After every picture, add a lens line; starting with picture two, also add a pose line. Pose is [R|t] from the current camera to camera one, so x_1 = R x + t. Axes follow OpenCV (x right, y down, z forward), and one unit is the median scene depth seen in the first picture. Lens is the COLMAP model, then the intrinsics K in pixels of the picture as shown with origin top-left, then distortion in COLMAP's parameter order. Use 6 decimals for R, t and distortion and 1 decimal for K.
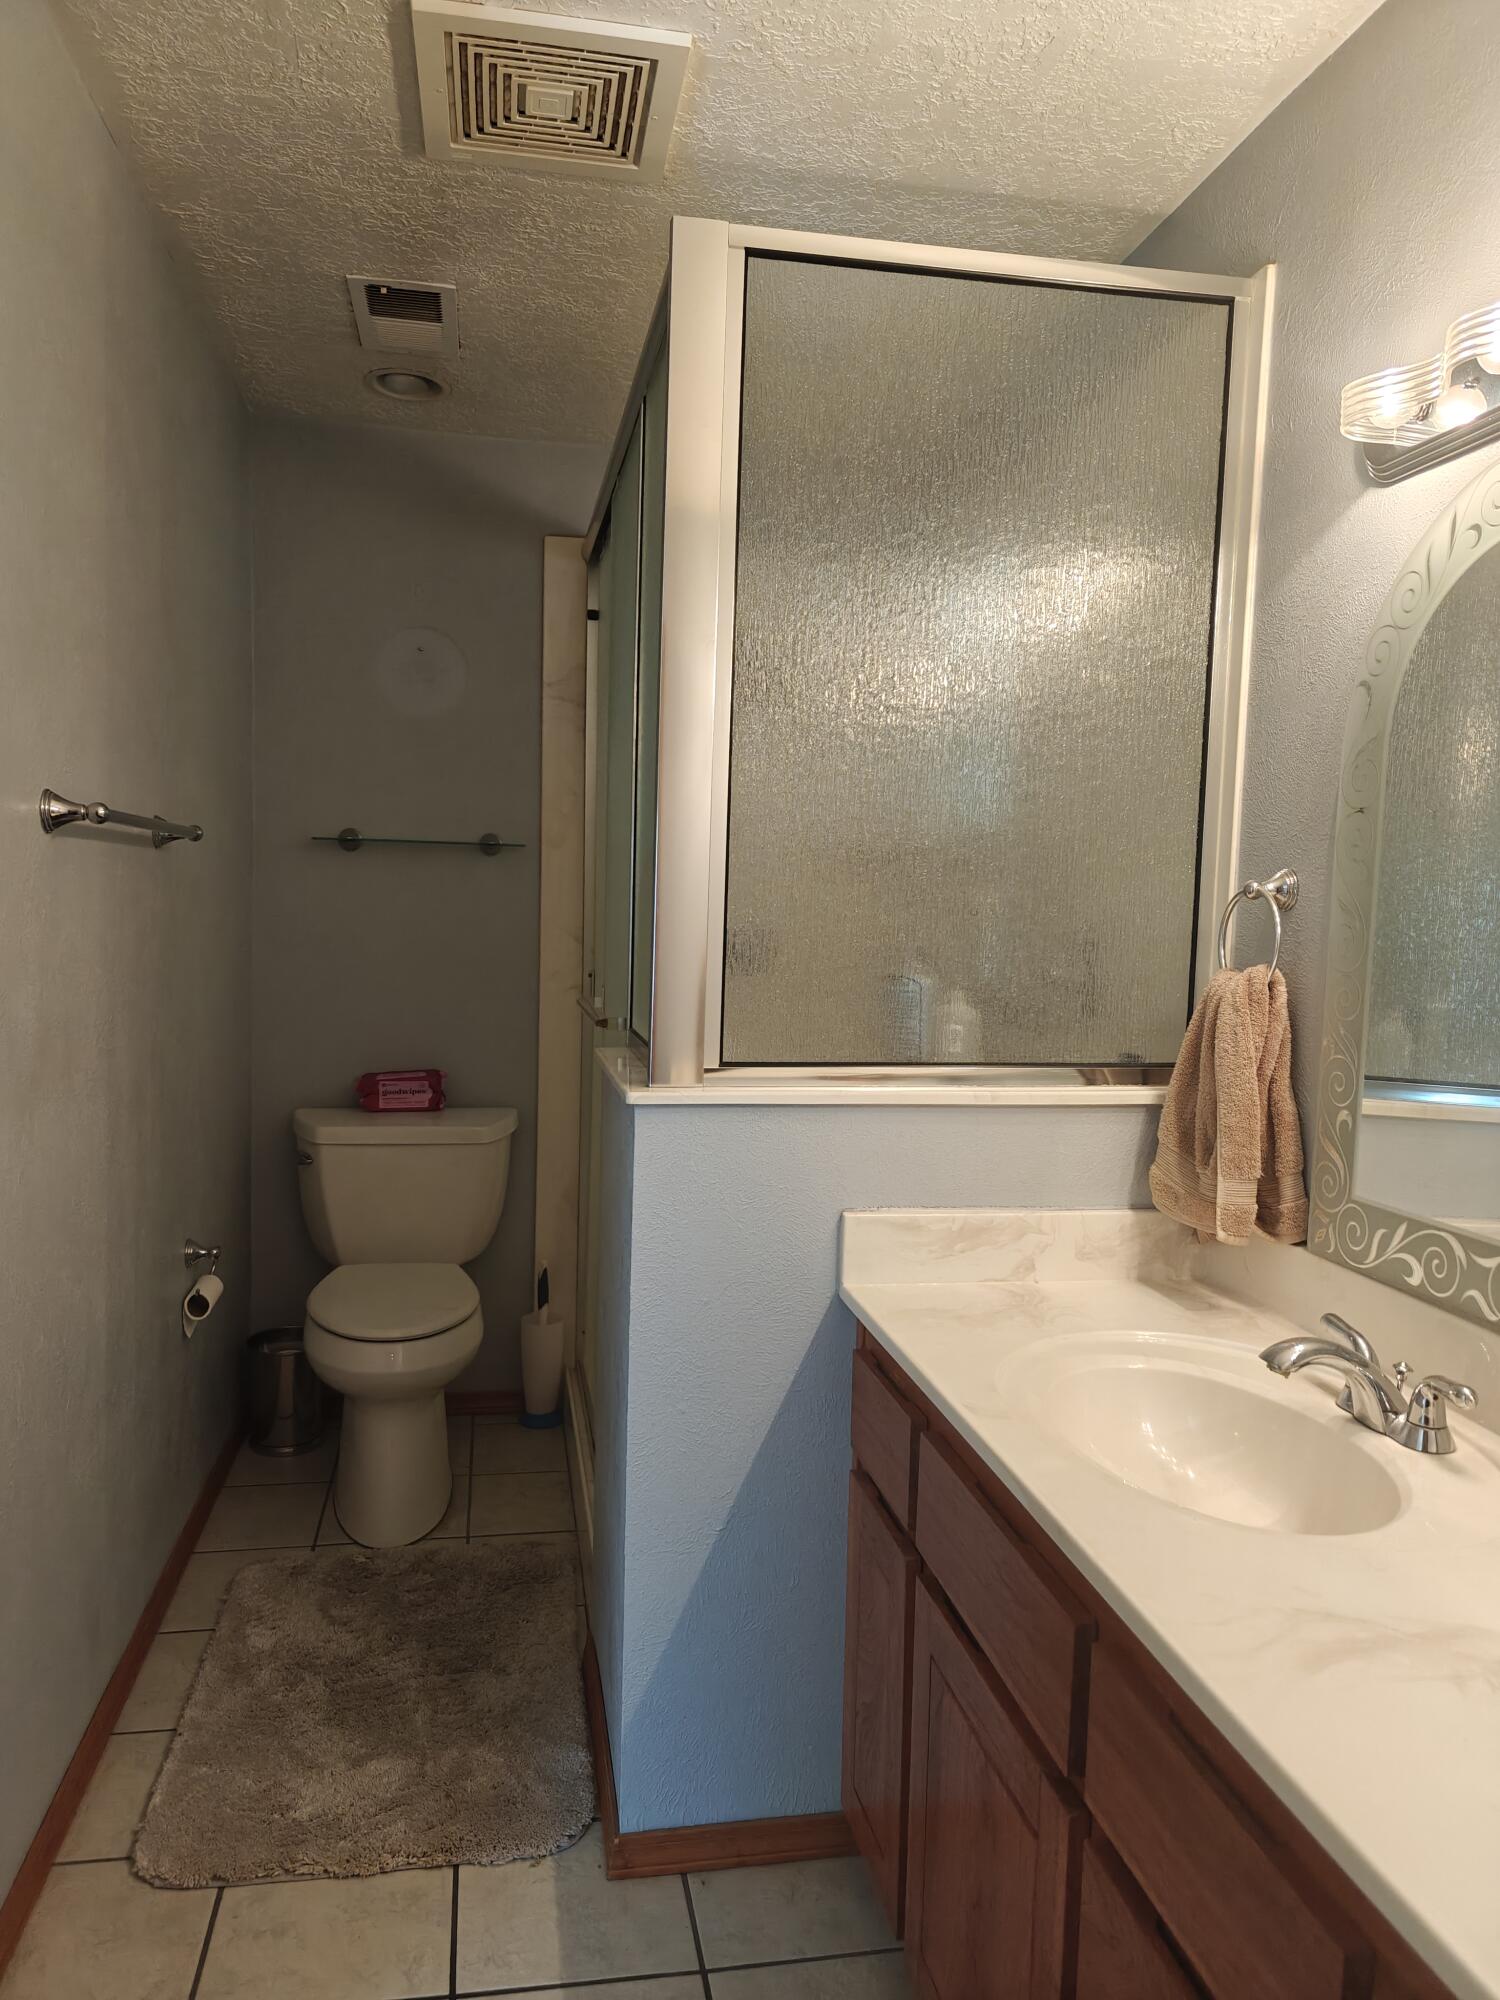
lens RADIAL K [[1377.6, 0, 723.1], [0, 1377.6, 1003.8], [0, 0, 1]] dist [0.040779, -0.046264]
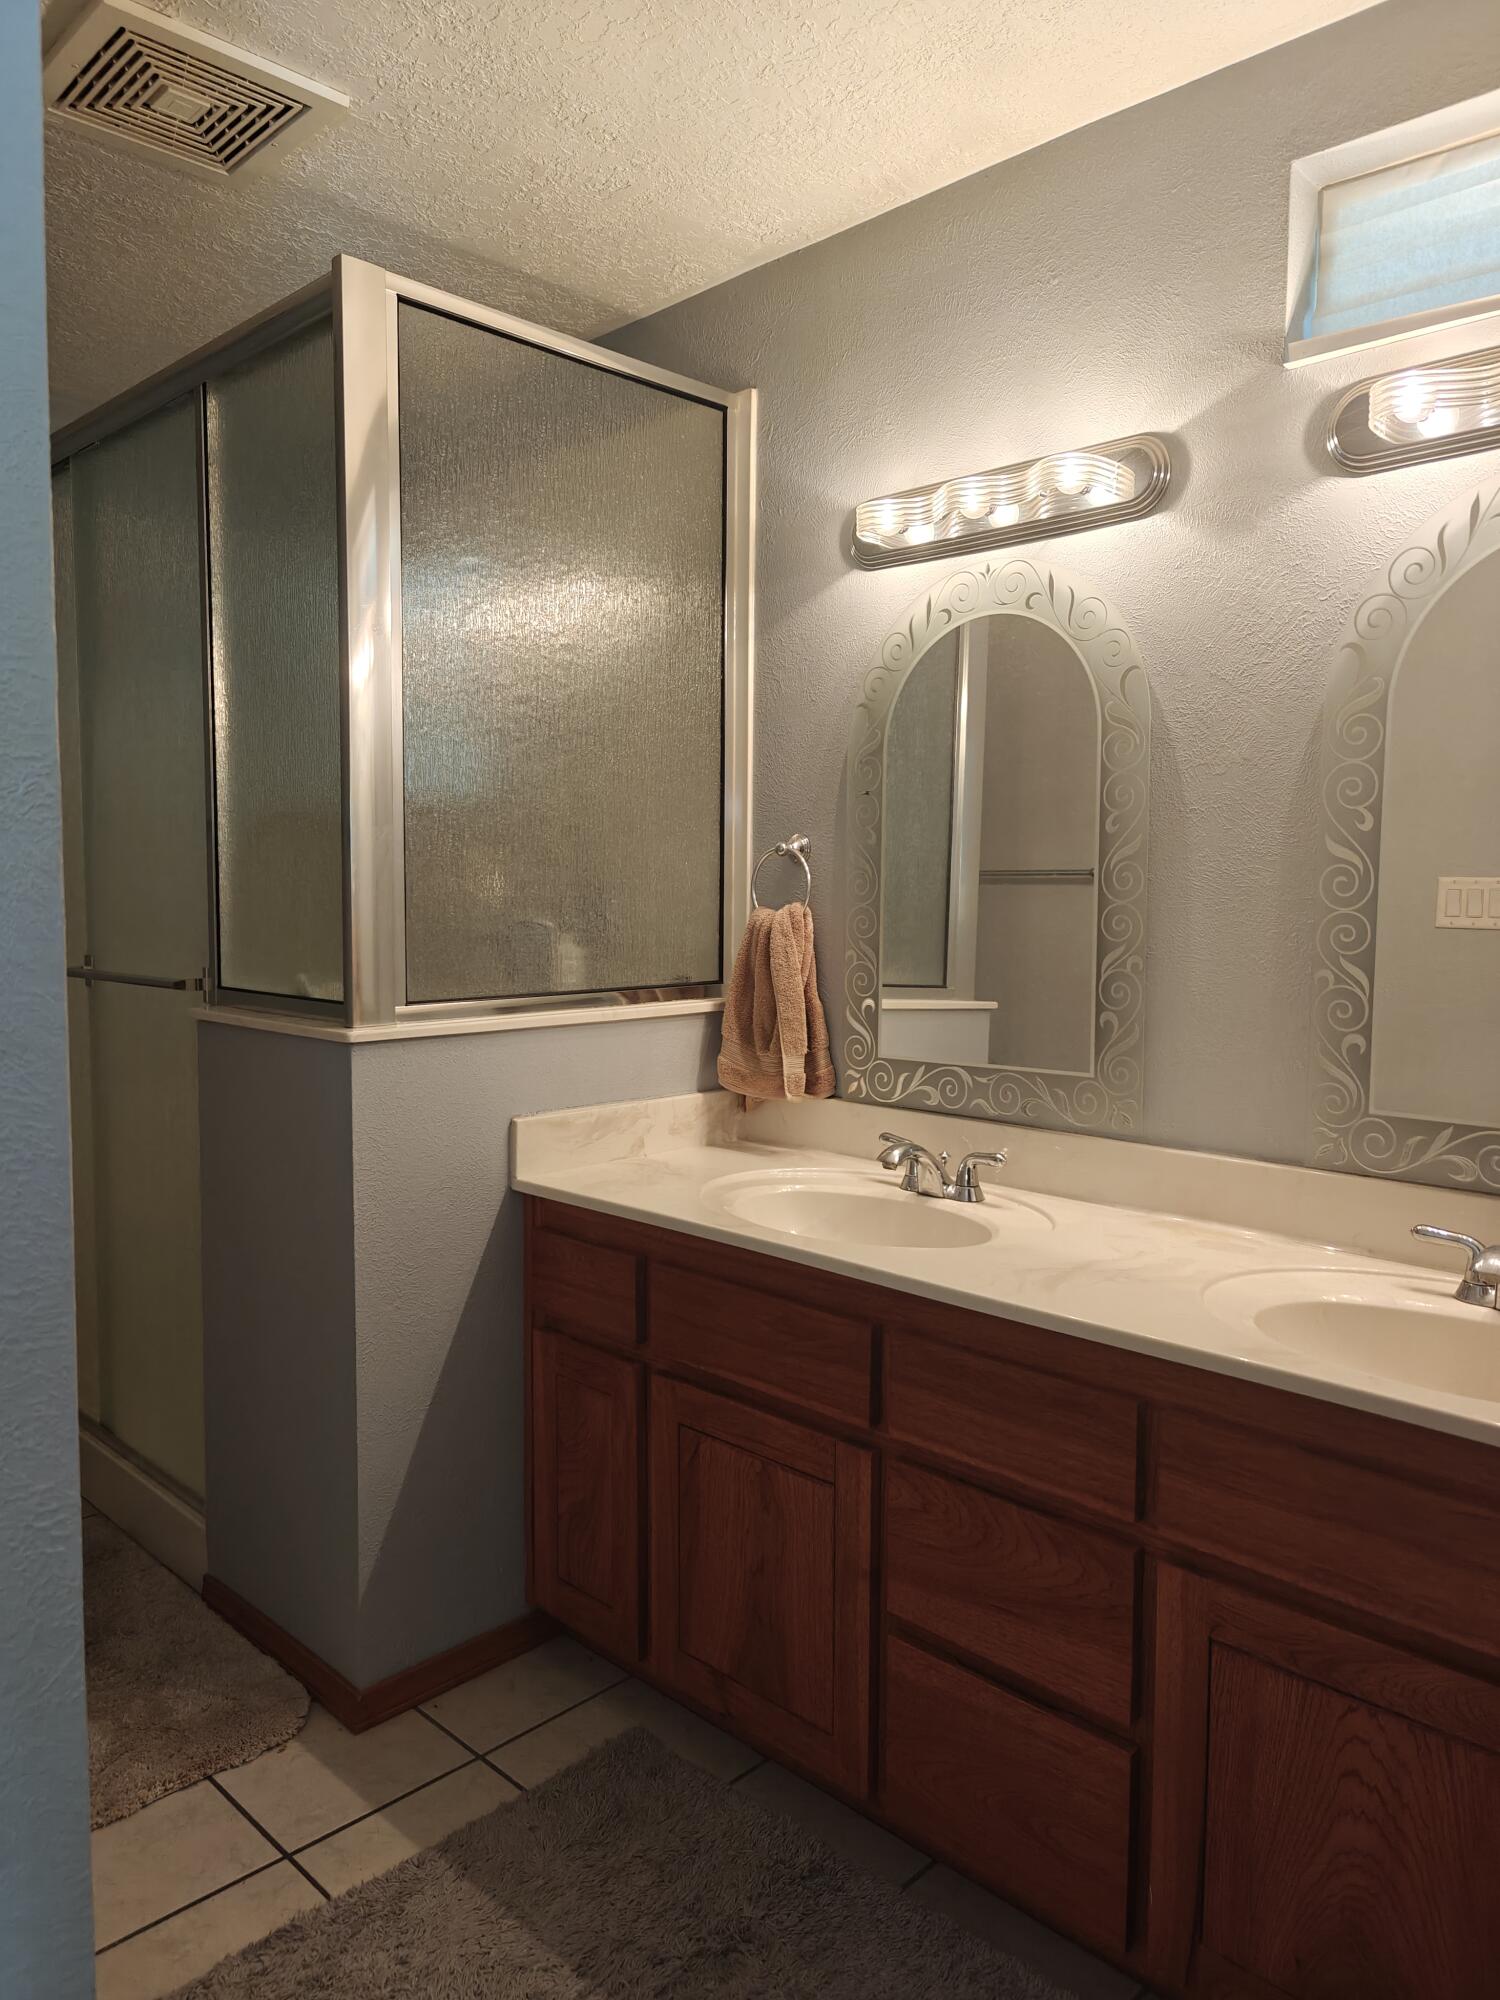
lens RADIAL K [[1369.0, 0, 737.5], [0, 1369.0, 988.9], [0, 0, 1]] dist [0.046215, -0.046968]
pose [[0.823537, -0.065023, 0.563523, -0.425776], [0.057674, 0.997859, 0.030854, 0.012532], [-0.564323, 0.007092, 0.825524, -0.103206]]
